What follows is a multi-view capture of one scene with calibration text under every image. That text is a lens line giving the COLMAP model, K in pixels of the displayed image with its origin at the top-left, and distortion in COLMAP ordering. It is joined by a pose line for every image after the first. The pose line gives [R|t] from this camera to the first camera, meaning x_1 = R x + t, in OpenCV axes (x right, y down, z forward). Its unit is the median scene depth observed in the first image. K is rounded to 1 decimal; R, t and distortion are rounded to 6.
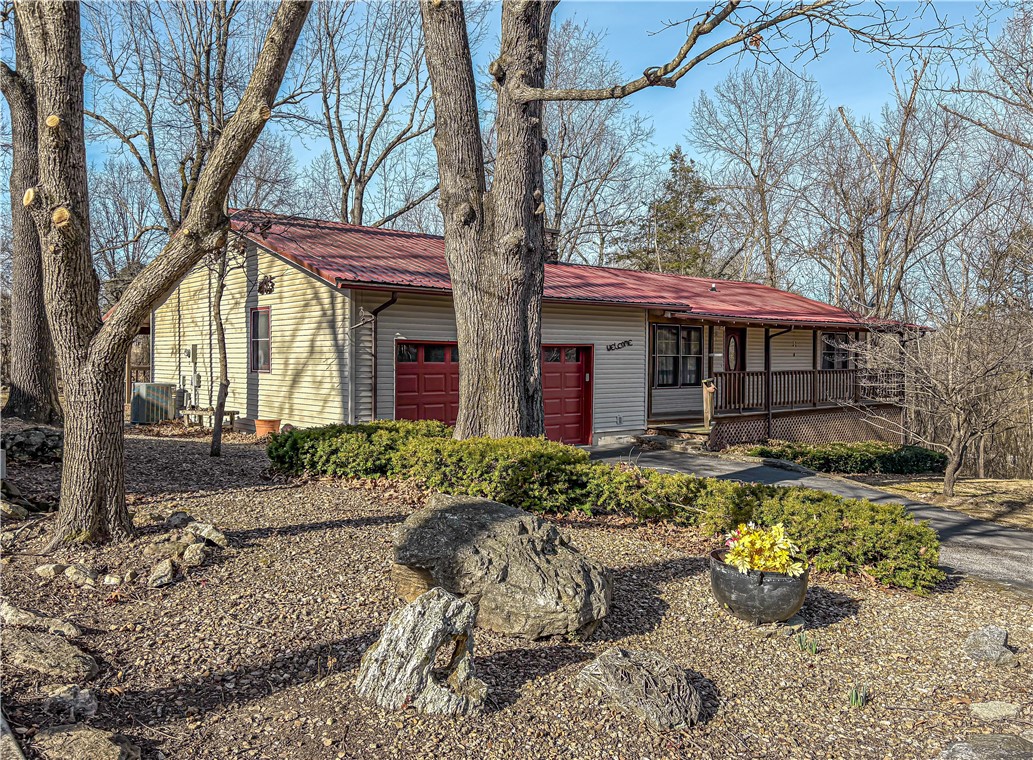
lens RADIAL K [[779.4, 0, 518.3], [0, 779.4, 371.1], [0, 0, 1]] dist [0.044369, -0.016948]
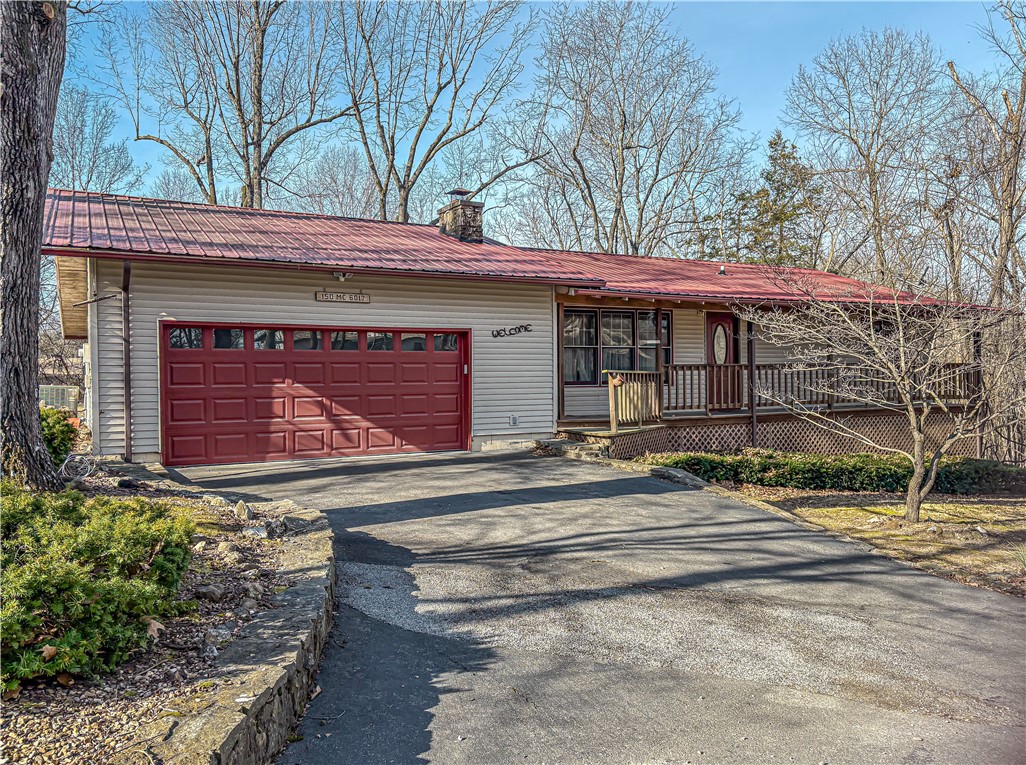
lens RADIAL K [[774.1, 0, 511.1], [0, 774.1, 390.2], [0, 0, 1]] dist [0.044369, -0.016948]
pose [[0.978589, -0.011626, -0.205495, 0.262742], [0.011673, 0.999931, -0.000985, 0.027287], [0.205493, -0.001434, 0.978658, 0.172645]]
